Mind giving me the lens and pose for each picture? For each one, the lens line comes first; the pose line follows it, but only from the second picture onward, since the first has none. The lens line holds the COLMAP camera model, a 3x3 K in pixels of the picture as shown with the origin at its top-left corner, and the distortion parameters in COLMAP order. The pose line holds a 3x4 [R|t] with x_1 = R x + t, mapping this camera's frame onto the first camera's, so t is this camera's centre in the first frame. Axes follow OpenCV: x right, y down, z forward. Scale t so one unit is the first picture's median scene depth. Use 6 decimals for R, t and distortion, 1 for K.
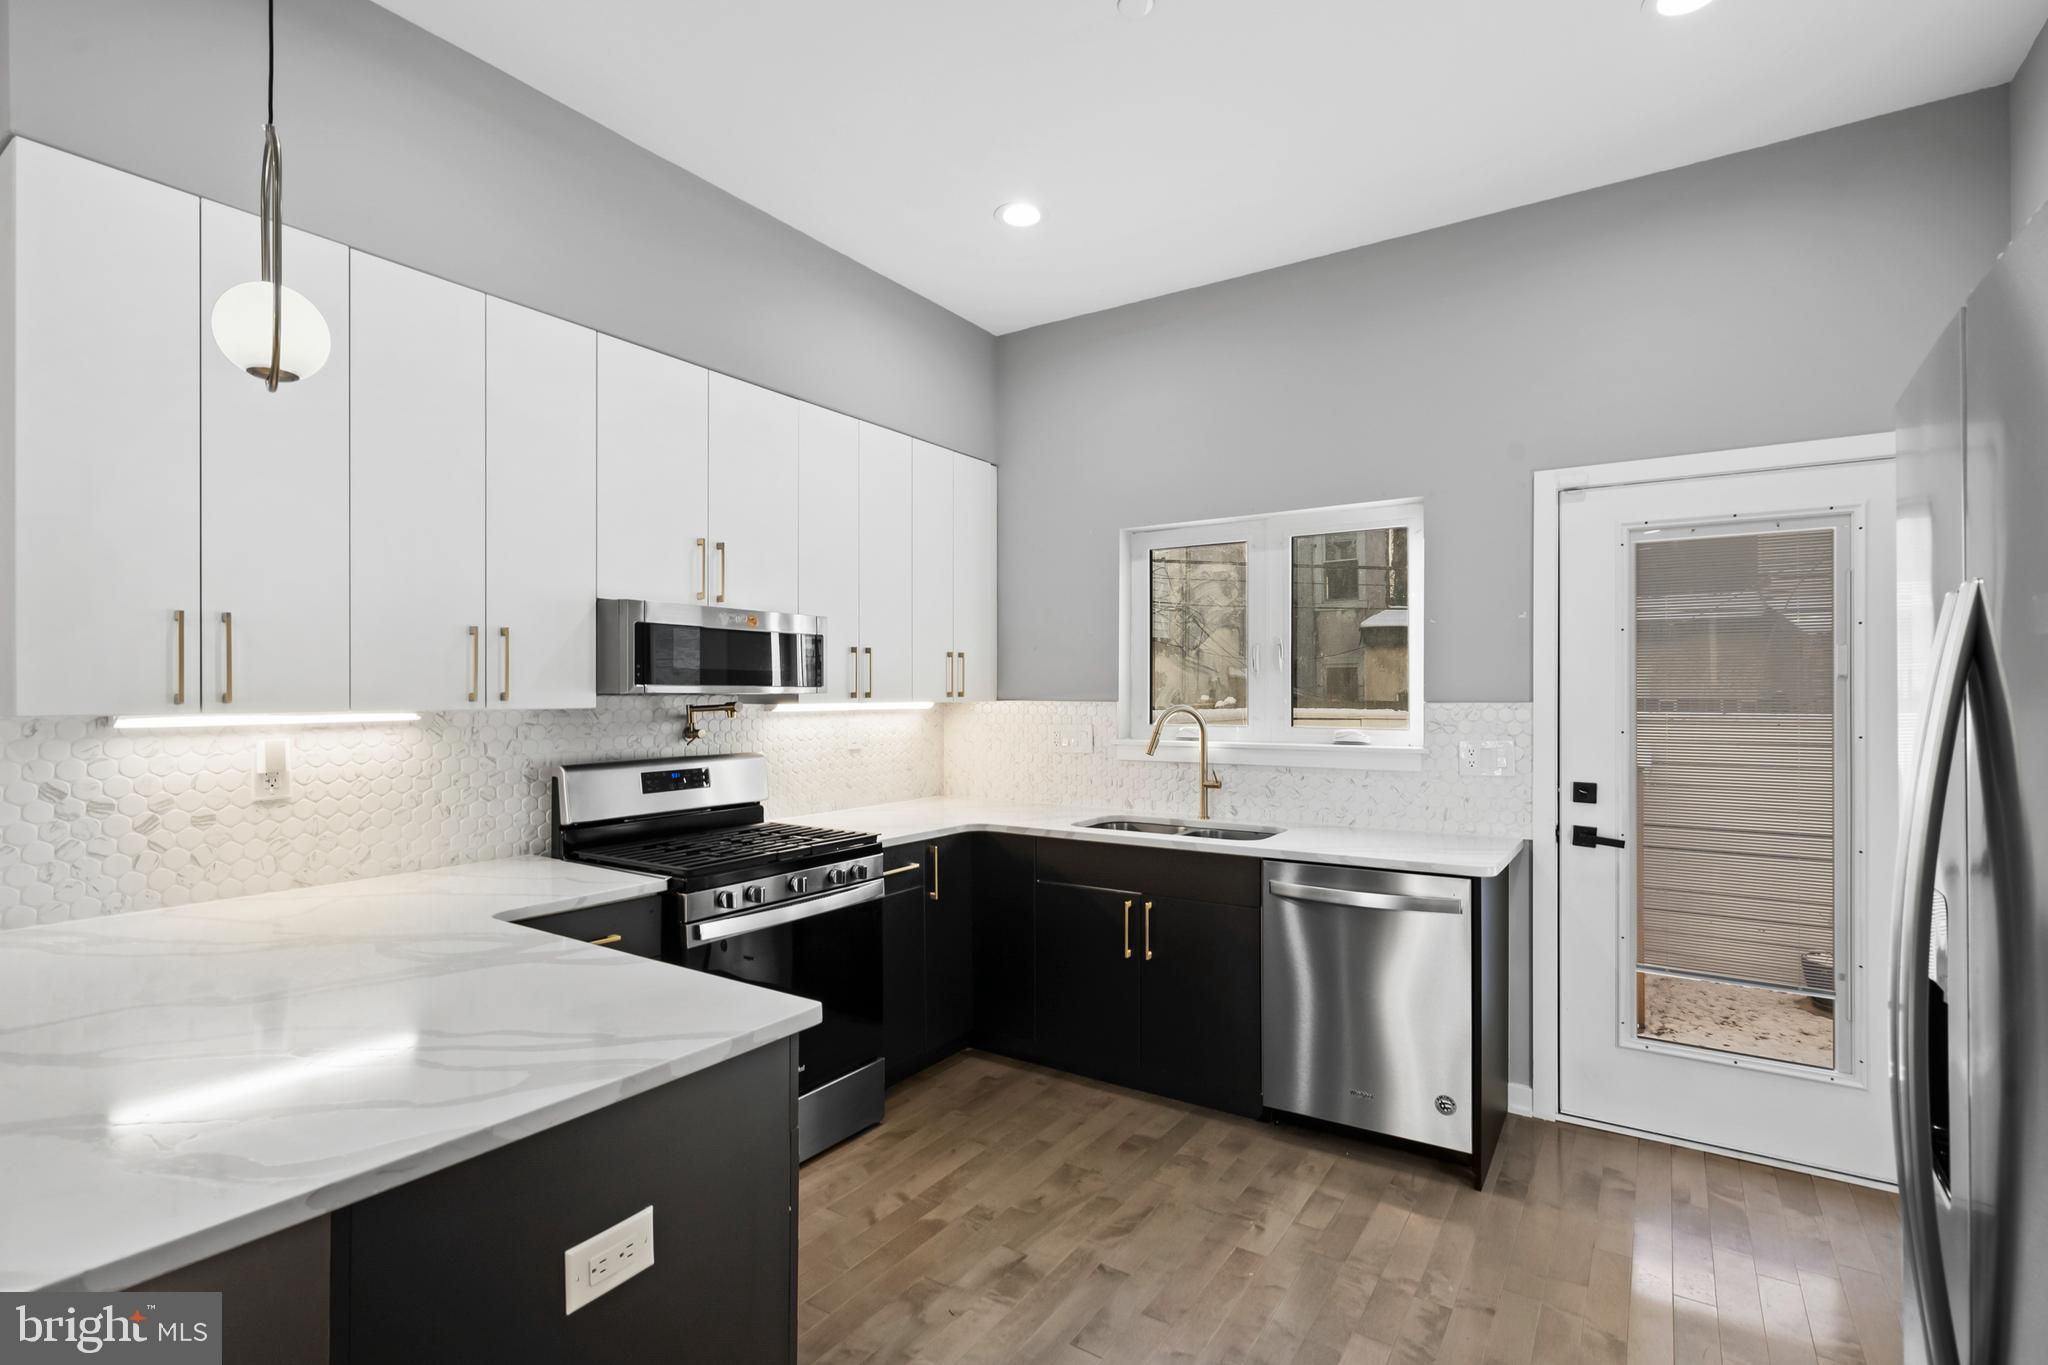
lens RADIAL K [[936.3, 0, 1016.1], [0, 936.3, 693.3], [0, 0, 1]] dist [-0.002595, 0.000908]
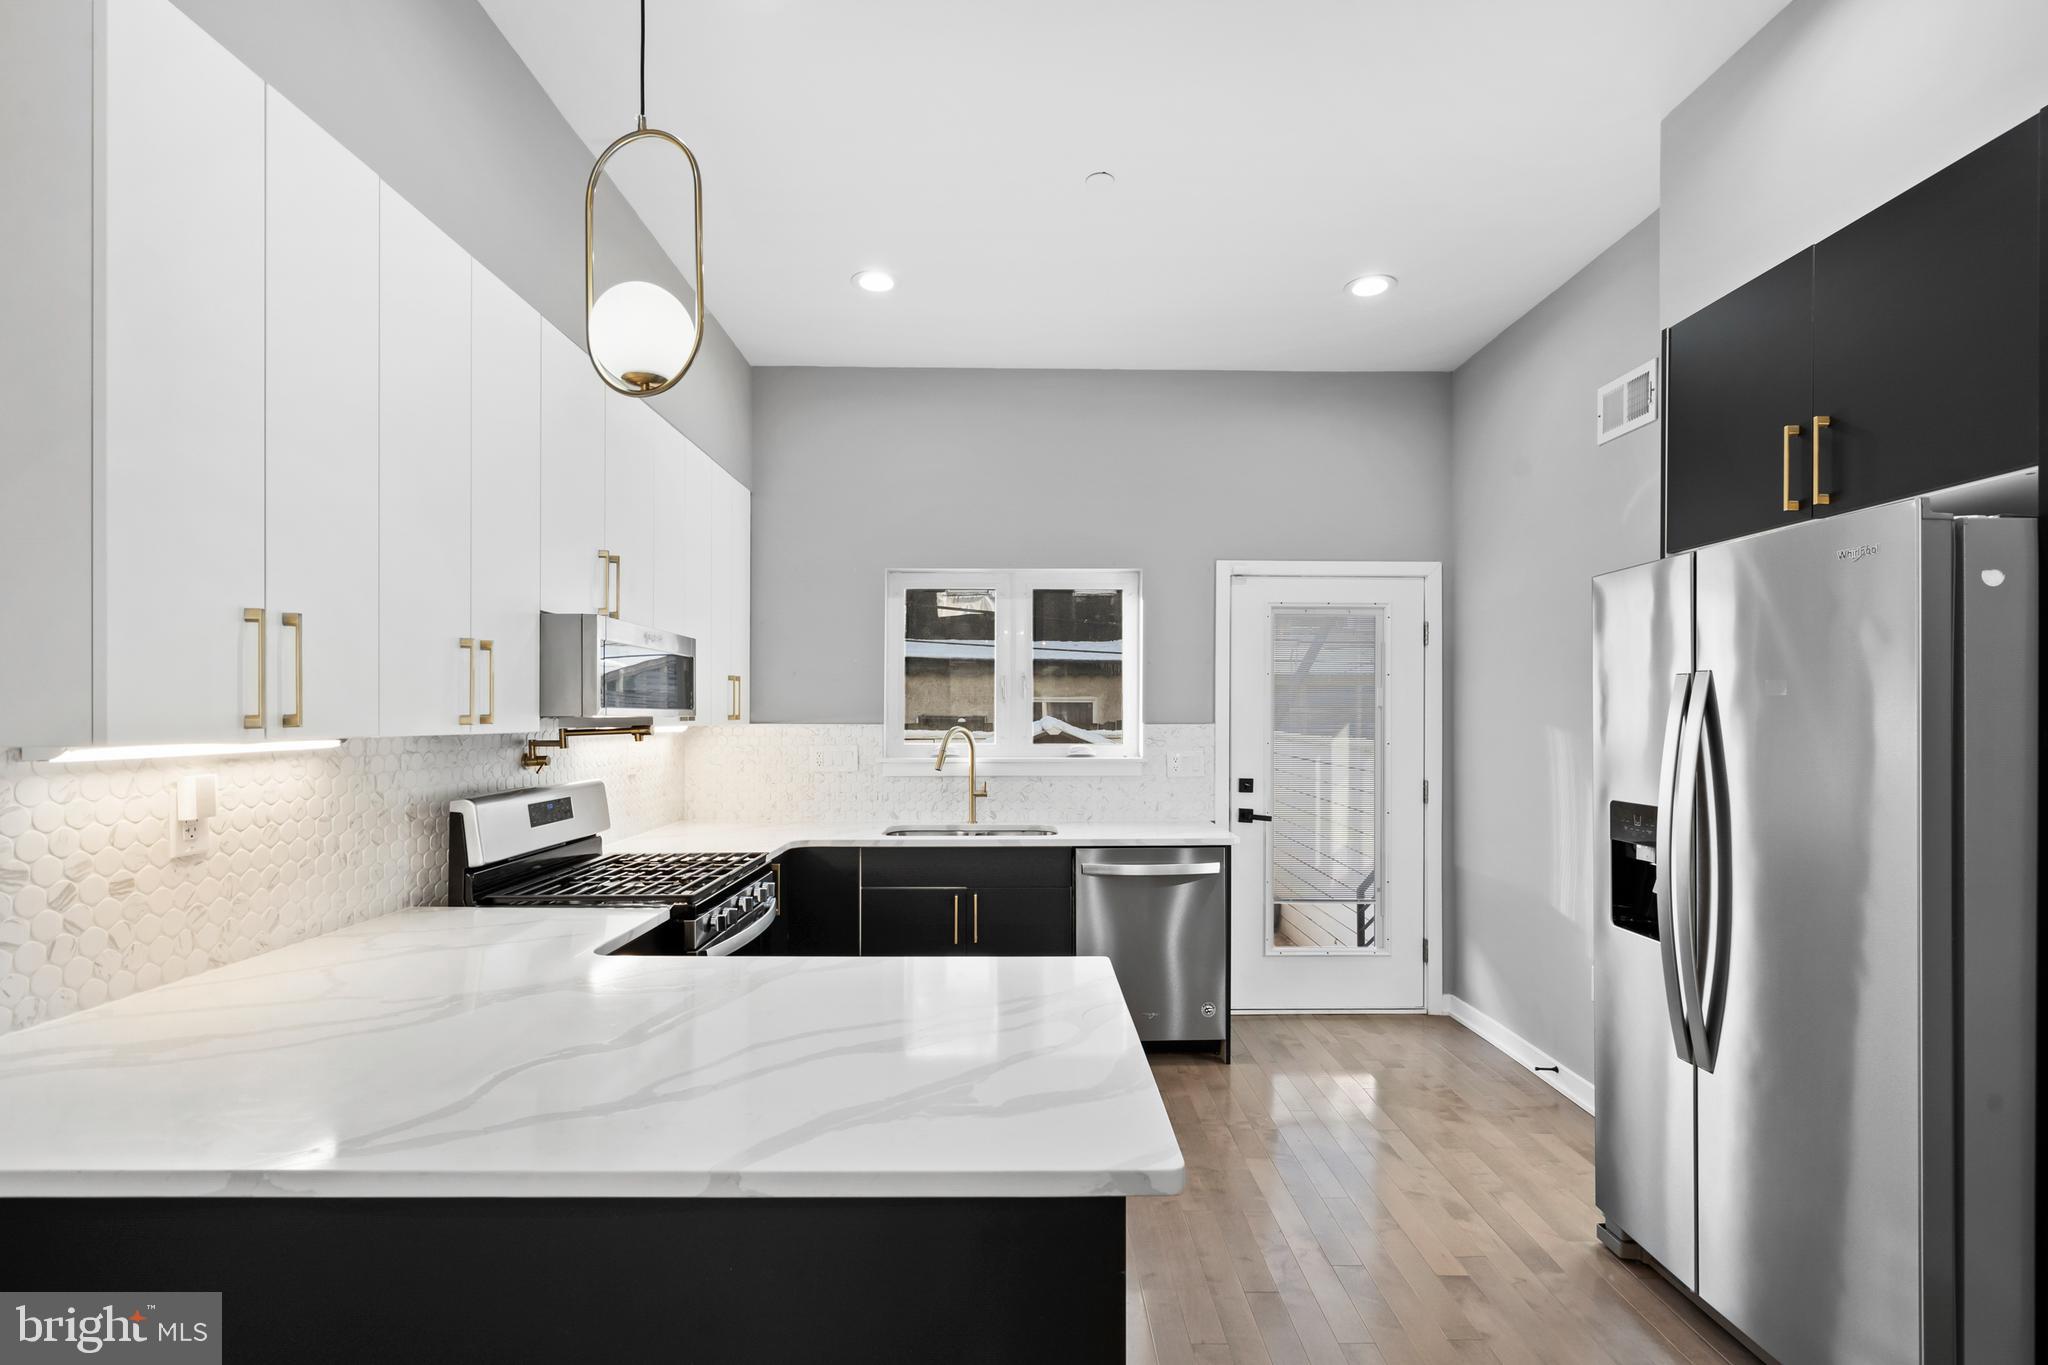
lens RADIAL K [[936.3, 0, 1008.2], [0, 936.3, 718.0], [0, 0, 1]] dist [-0.002595, 0.000908]
pose [[0.829109, 0.000539, 0.559086, -0.521677], [-0.001345, 0.999999, 0.001032, 0.001029], [-0.559085, -0.001608, 0.829109, 0.001926]]
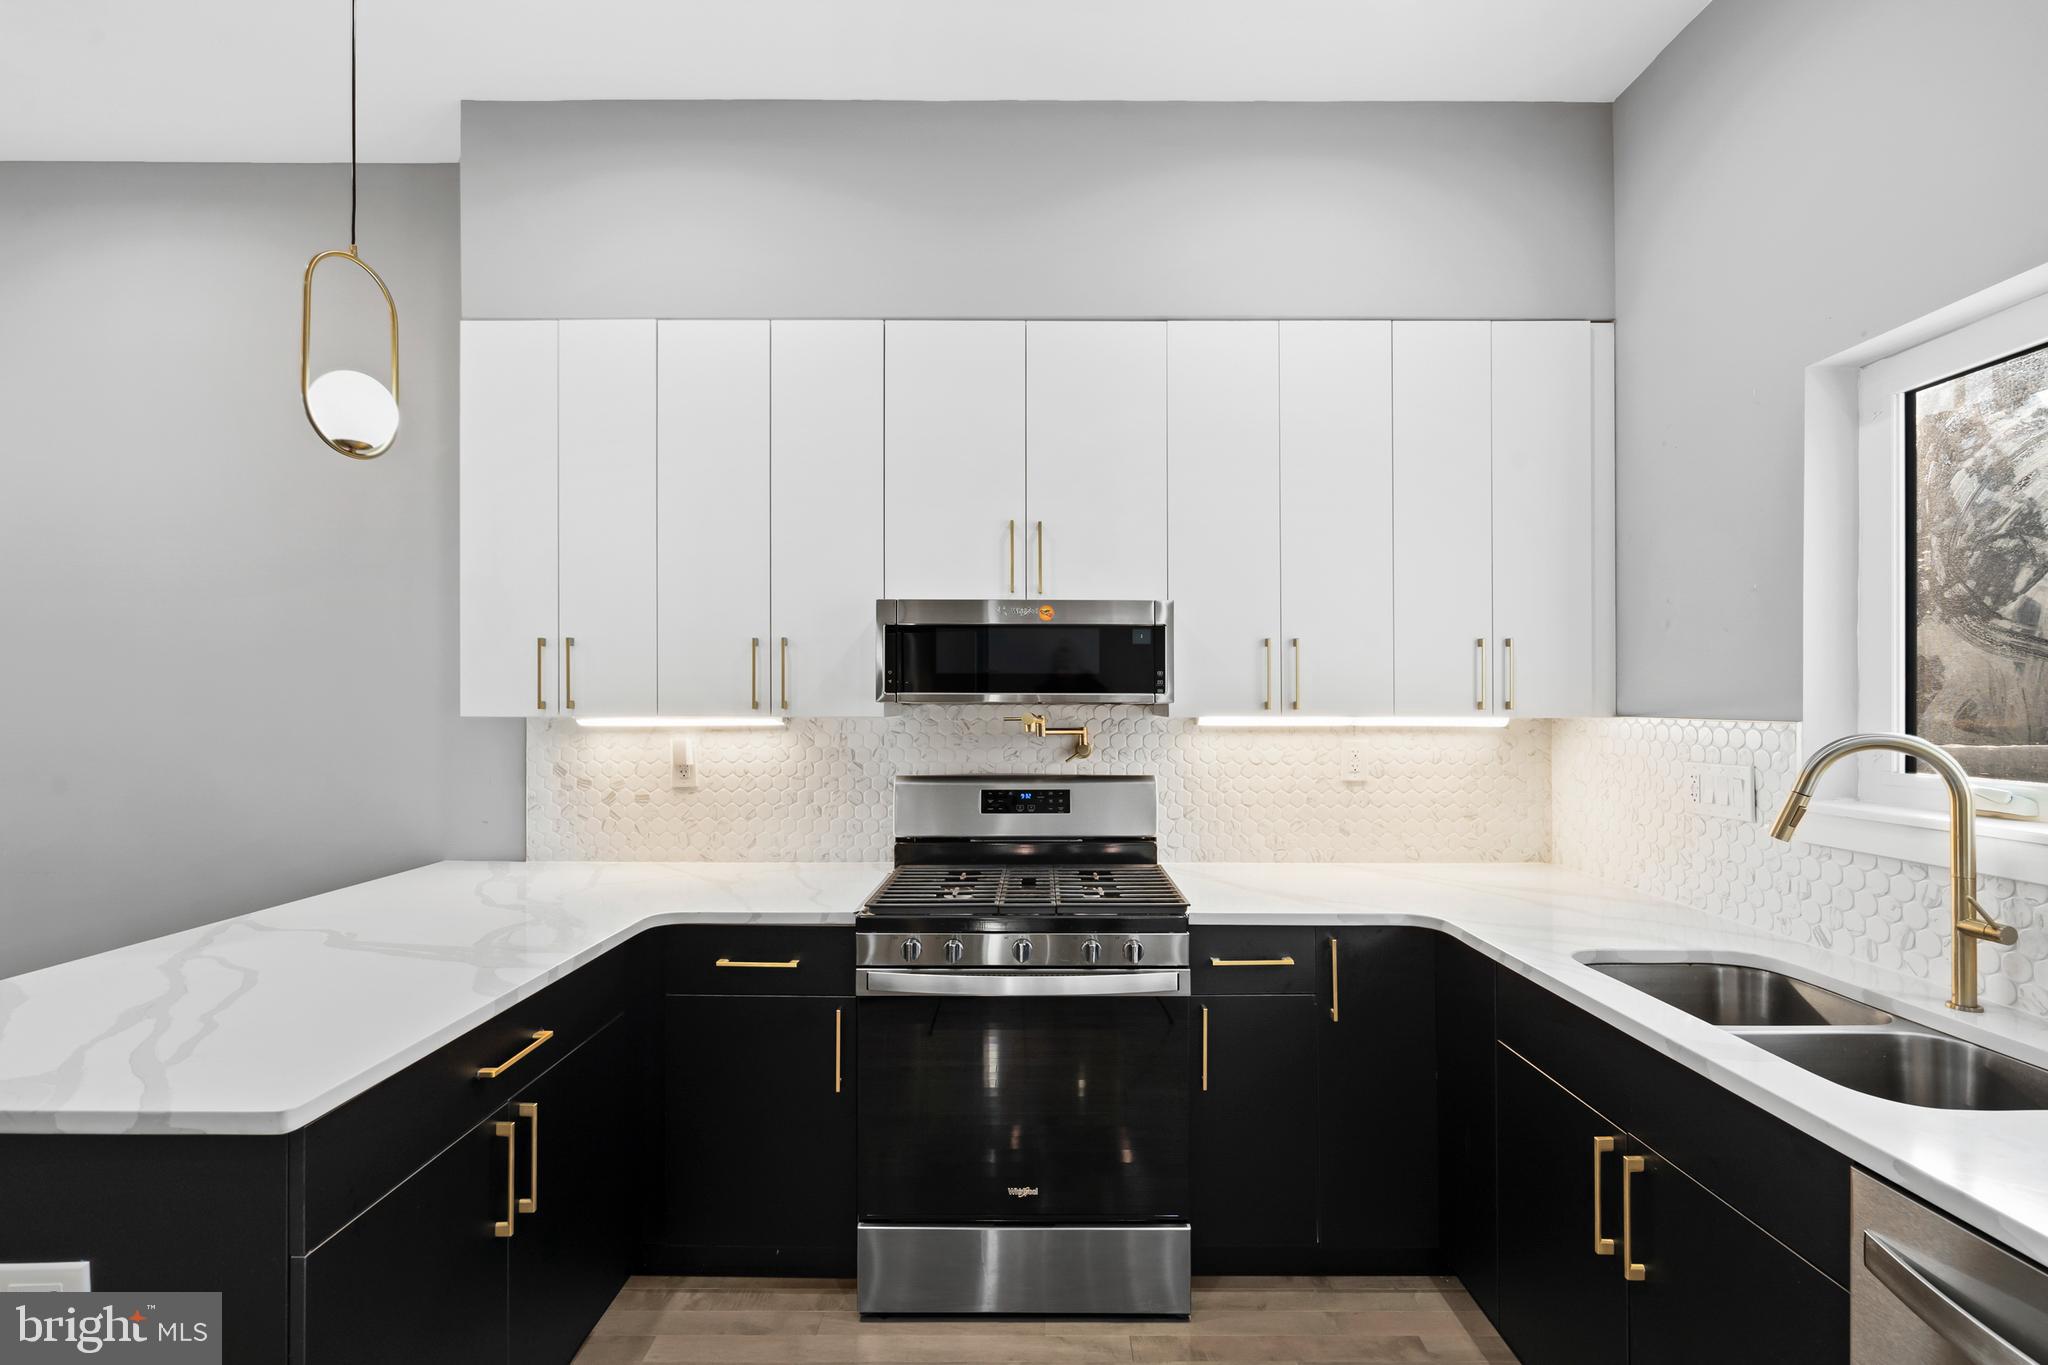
lens RADIAL K [[936.3, 0, 1046.3], [0, 936.3, 700.2], [0, 0, 1]] dist [-0.002595, 0.000908]
pose [[0.567690, 0.001685, -0.823241, 0.385222], [-0.002726, 0.999996, 0.000167, -0.002099], [0.823238, 0.002150, 0.567693, 0.538023]]
